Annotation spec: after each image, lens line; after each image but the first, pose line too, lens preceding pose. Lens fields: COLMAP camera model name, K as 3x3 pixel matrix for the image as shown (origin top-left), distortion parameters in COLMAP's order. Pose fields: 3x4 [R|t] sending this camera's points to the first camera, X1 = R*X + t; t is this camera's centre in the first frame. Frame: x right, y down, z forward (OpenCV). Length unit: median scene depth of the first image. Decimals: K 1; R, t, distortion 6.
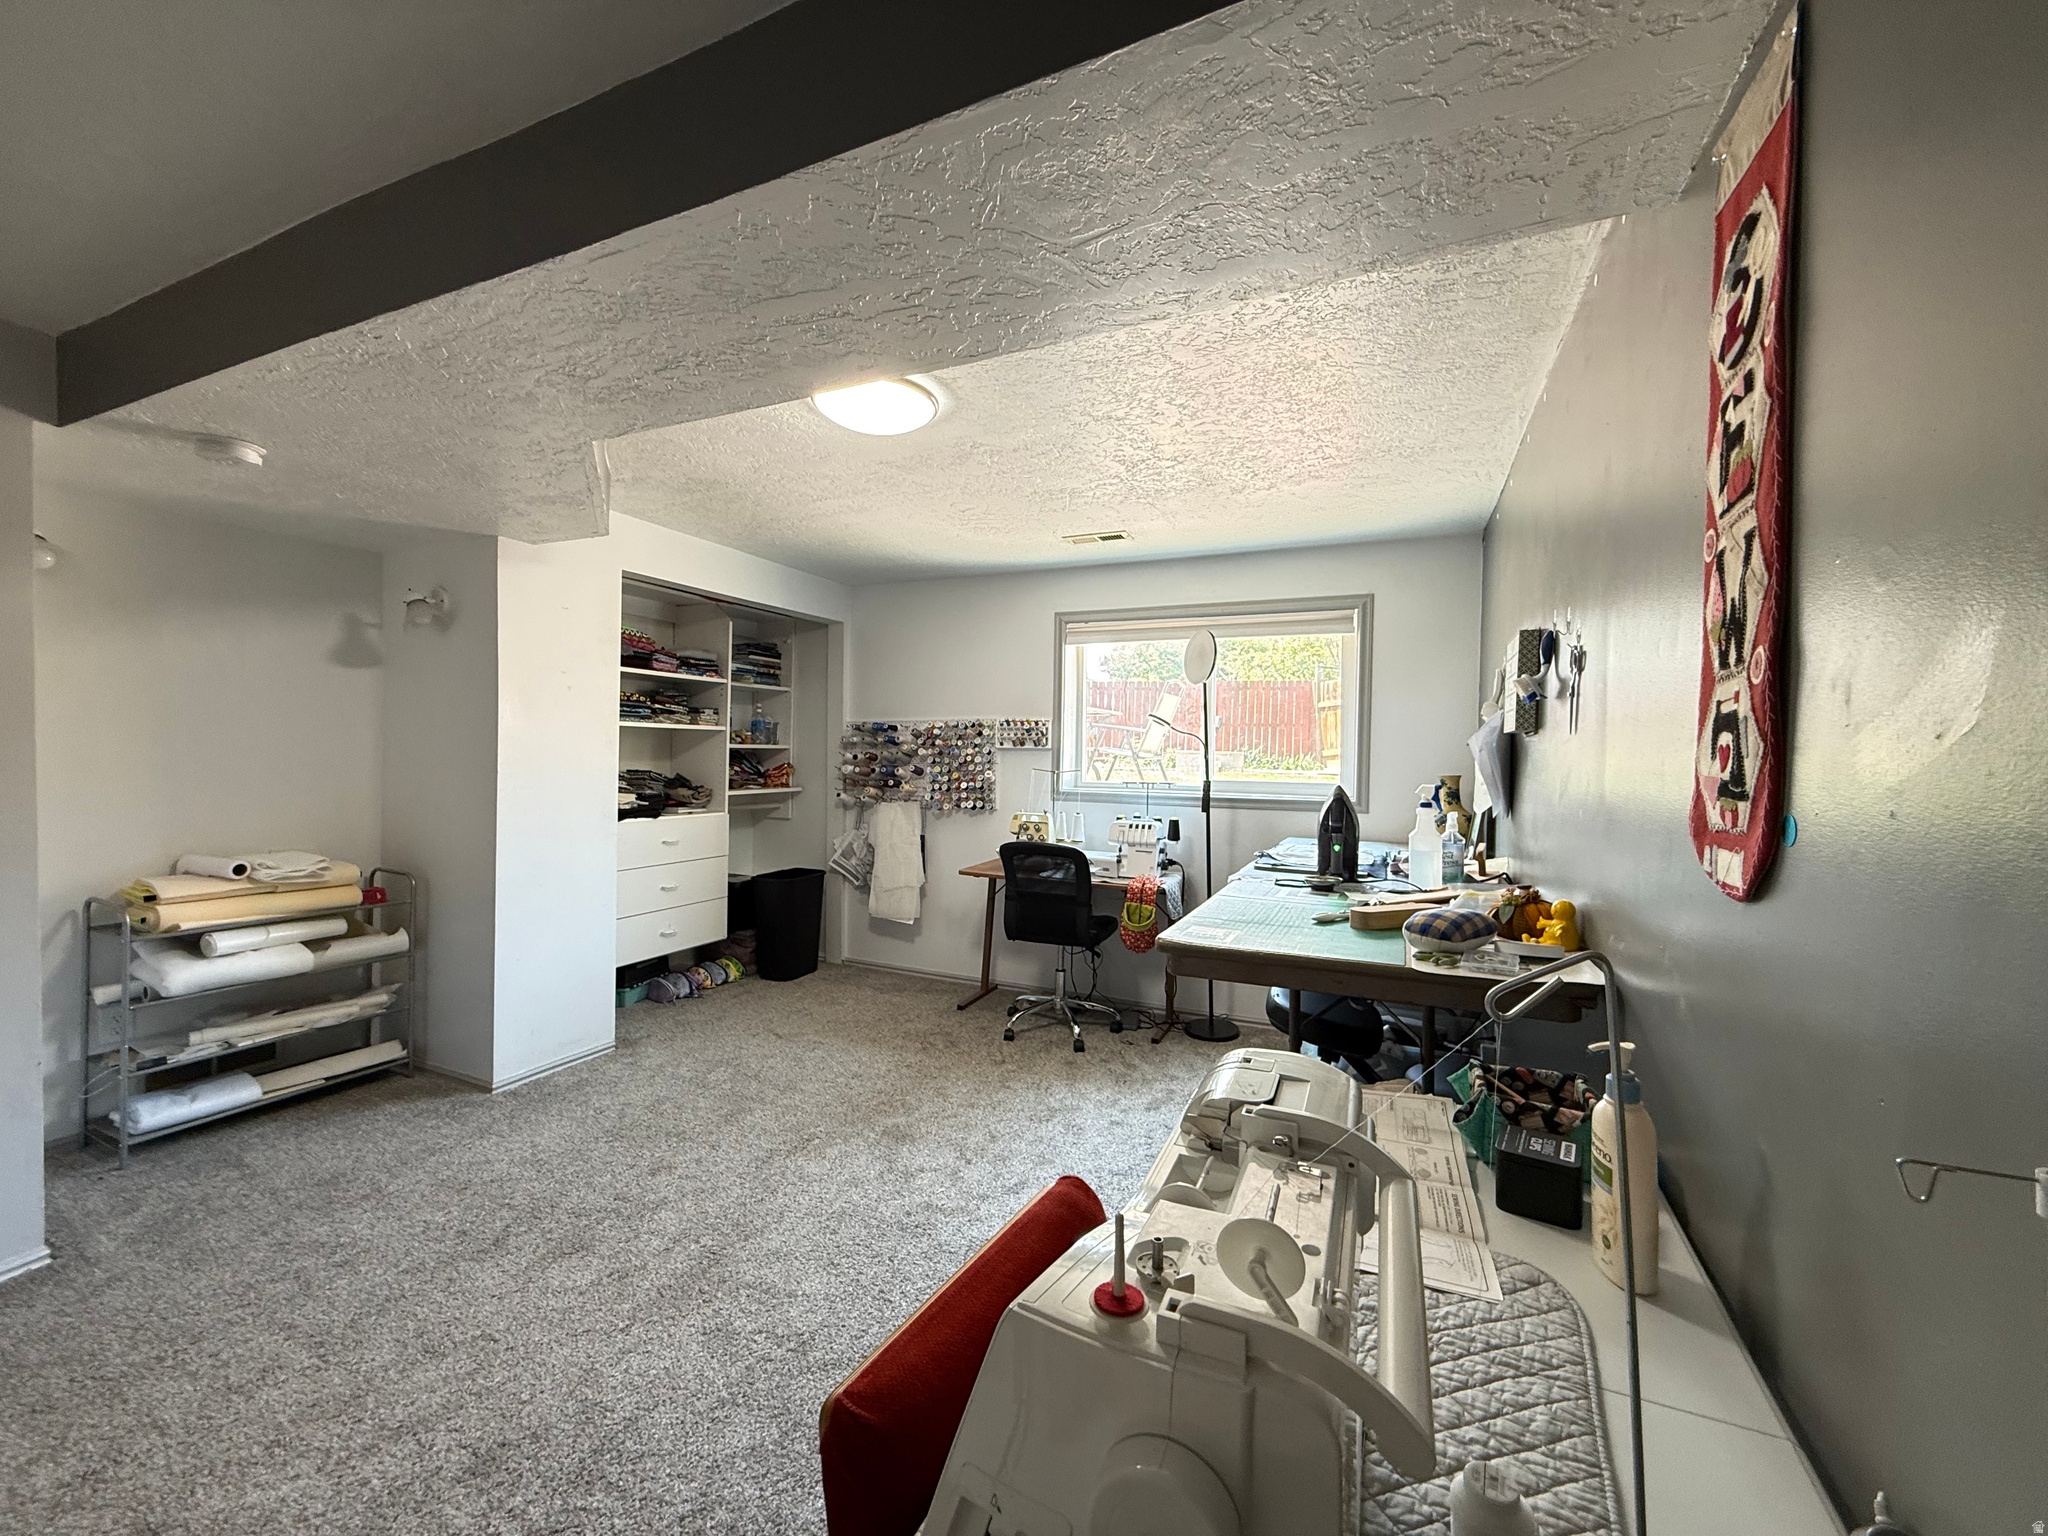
lens RADIAL K [[817.7, 0, 1019.4], [0, 817.7, 768.1], [0, 0, 1]] dist [0.019852, -0.000091]
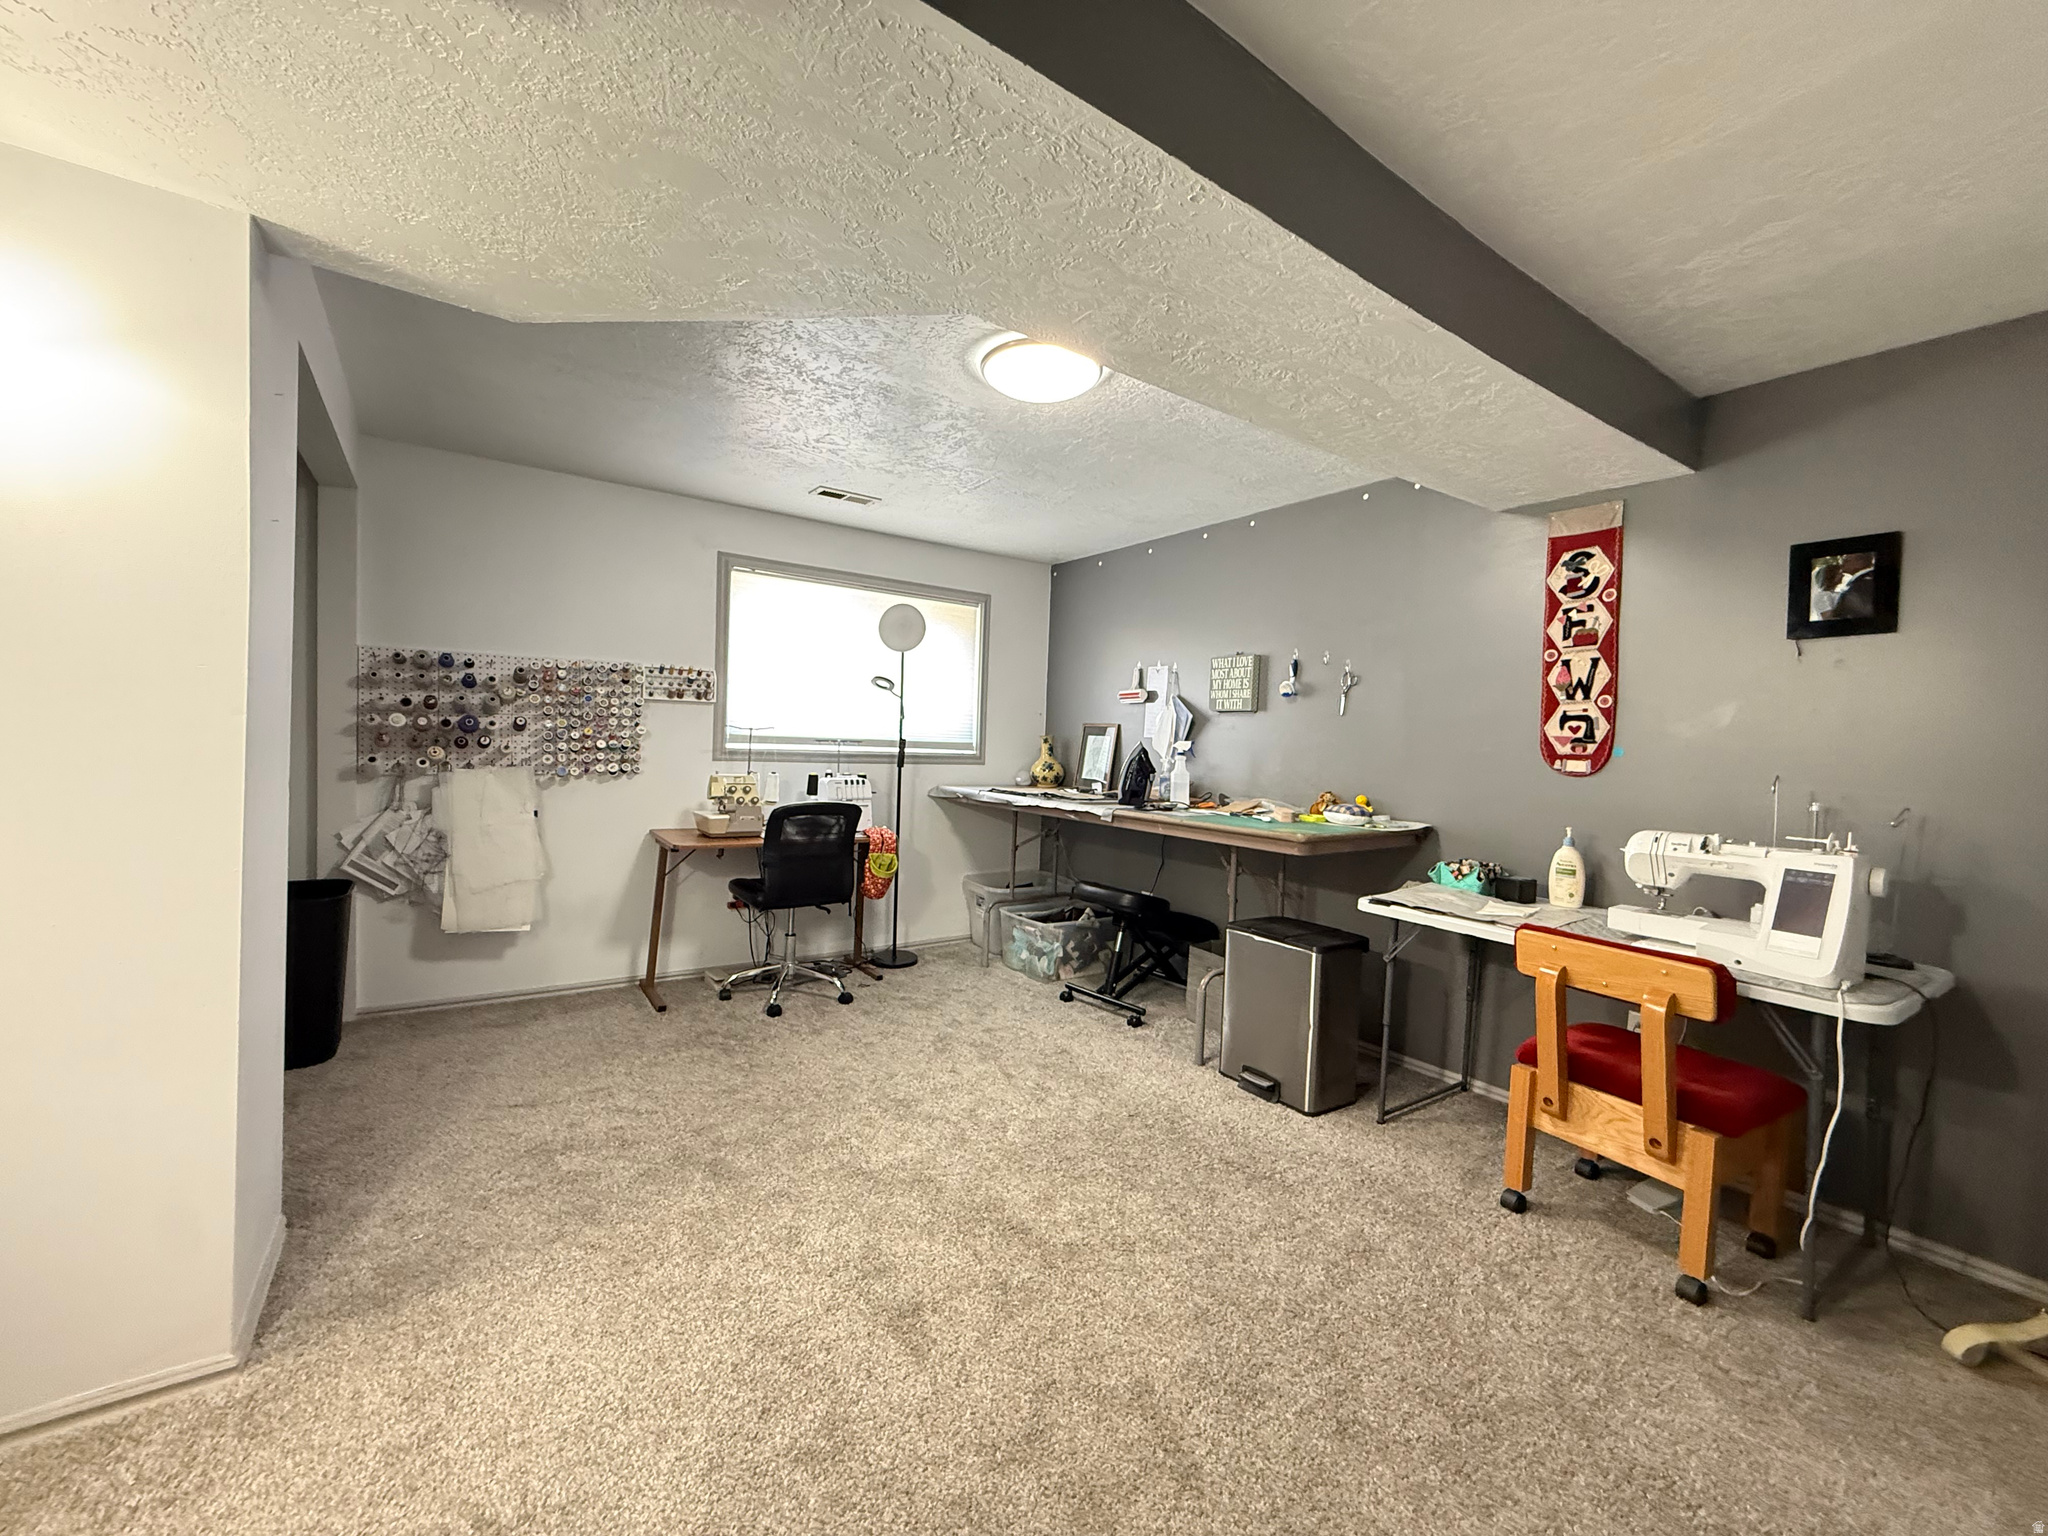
lens RADIAL K [[817.7, 0, 1019.4], [0, 817.7, 768.1], [0, 0, 1]] dist [0.019852, -0.000091]
pose [[0.510662, -0.026274, 0.859380, -0.569447], [-0.016372, 0.999055, 0.040273, 0.006307], [-0.859626, -0.034636, 0.509749, 0.251509]]
